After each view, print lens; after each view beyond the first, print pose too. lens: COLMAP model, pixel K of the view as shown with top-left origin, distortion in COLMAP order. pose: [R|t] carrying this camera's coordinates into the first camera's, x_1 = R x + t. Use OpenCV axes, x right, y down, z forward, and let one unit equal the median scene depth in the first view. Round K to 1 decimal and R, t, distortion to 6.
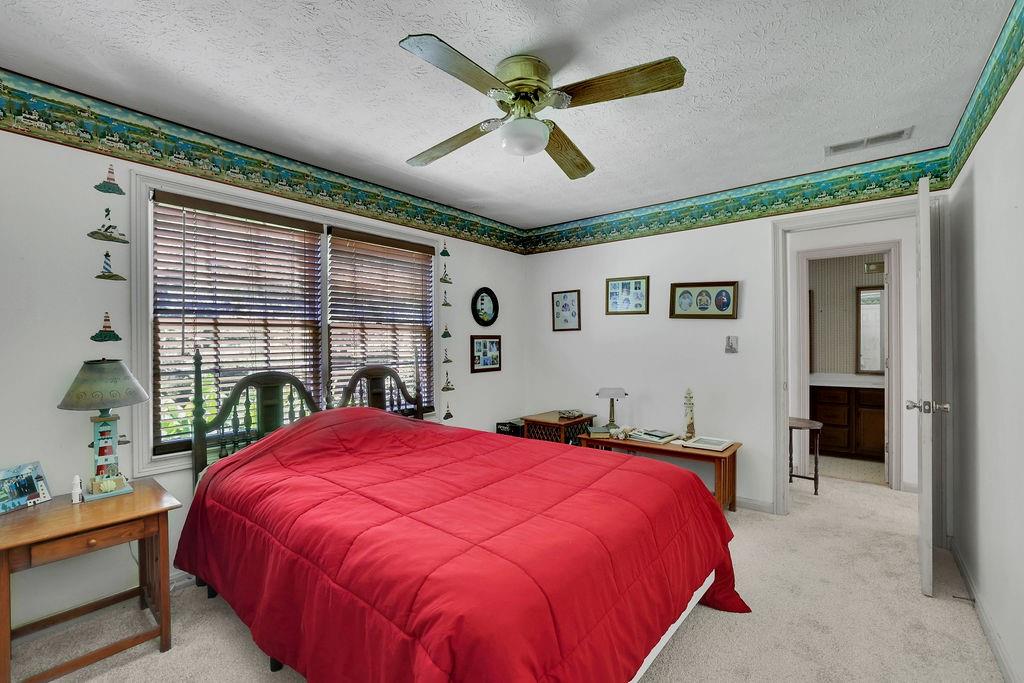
lens RADIAL K [[396.6, 0, 512.0], [0, 396.6, 341.5], [0, 0, 1]] dist [0.000219, 0.000174]
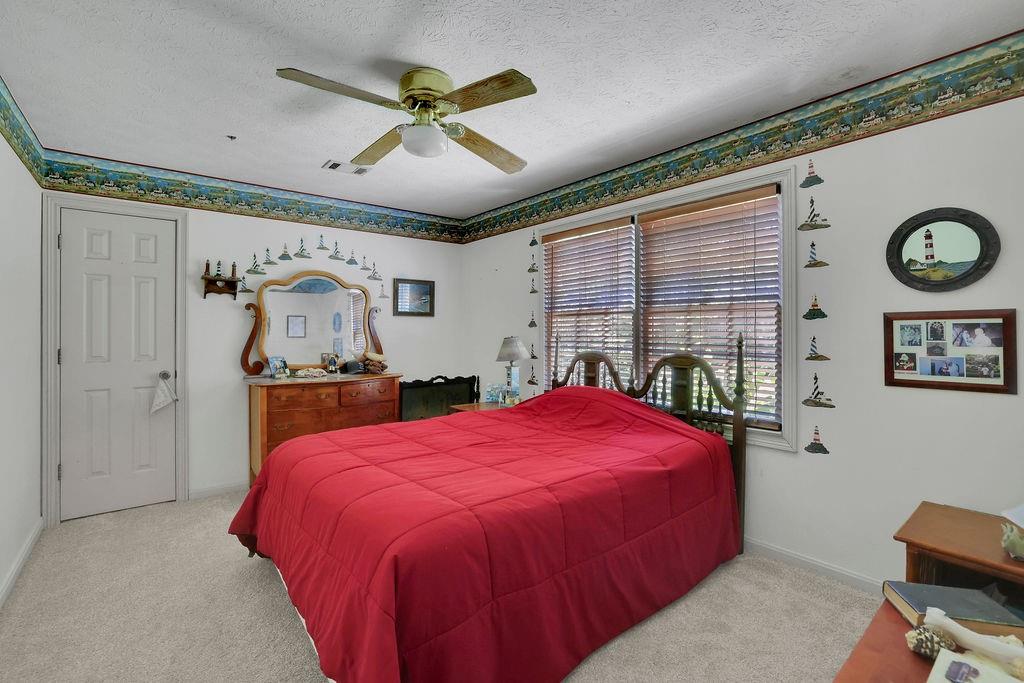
lens RADIAL K [[462.9, 0, 509.4], [0, 462.9, 329.6], [0, 0, 1]] dist [-0.000683, 0.000280]
pose [[-0.124723, 0.005017, -0.992179, 0.651932], [0.007449, 0.999964, 0.004120, 0.000047], [0.992164, -0.006877, -0.124756, 0.680286]]
